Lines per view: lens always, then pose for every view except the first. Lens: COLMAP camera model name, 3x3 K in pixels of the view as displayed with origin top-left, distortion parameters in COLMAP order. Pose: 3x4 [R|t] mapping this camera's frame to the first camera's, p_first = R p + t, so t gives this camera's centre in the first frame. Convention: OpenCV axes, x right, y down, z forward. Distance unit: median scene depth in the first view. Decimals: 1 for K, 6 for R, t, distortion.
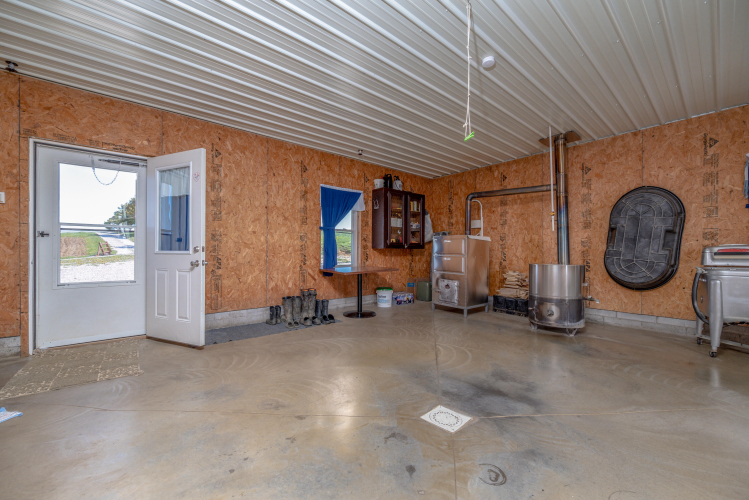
lens RADIAL K [[293.4, 0, 375.3], [0, 293.4, 248.8], [0, 0, 1]] dist [-0.000488, 0.000176]
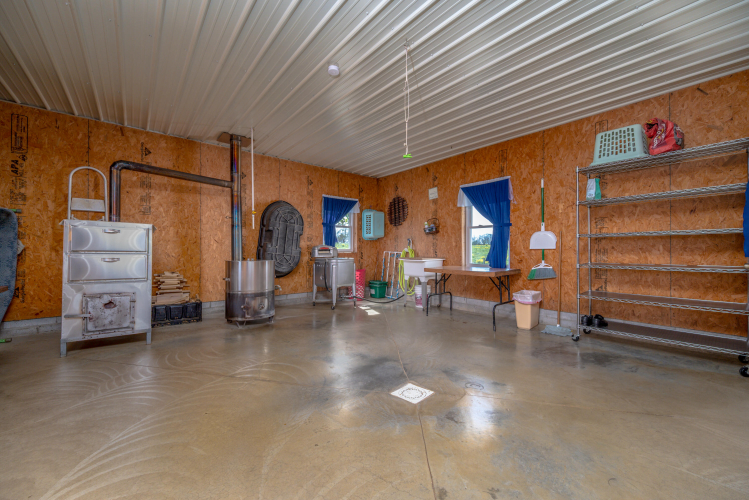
lens RADIAL K [[293.4, 0, 375.3], [0, 293.4, 248.8], [0, 0, 1]] dist [-0.000488, 0.000176]
pose [[0.014096, -0.000964, 0.999900, -0.648752], [-0.015055, 0.999886, 0.001176, 0.003260], [-0.999787, -0.015070, 0.014079, 0.796505]]
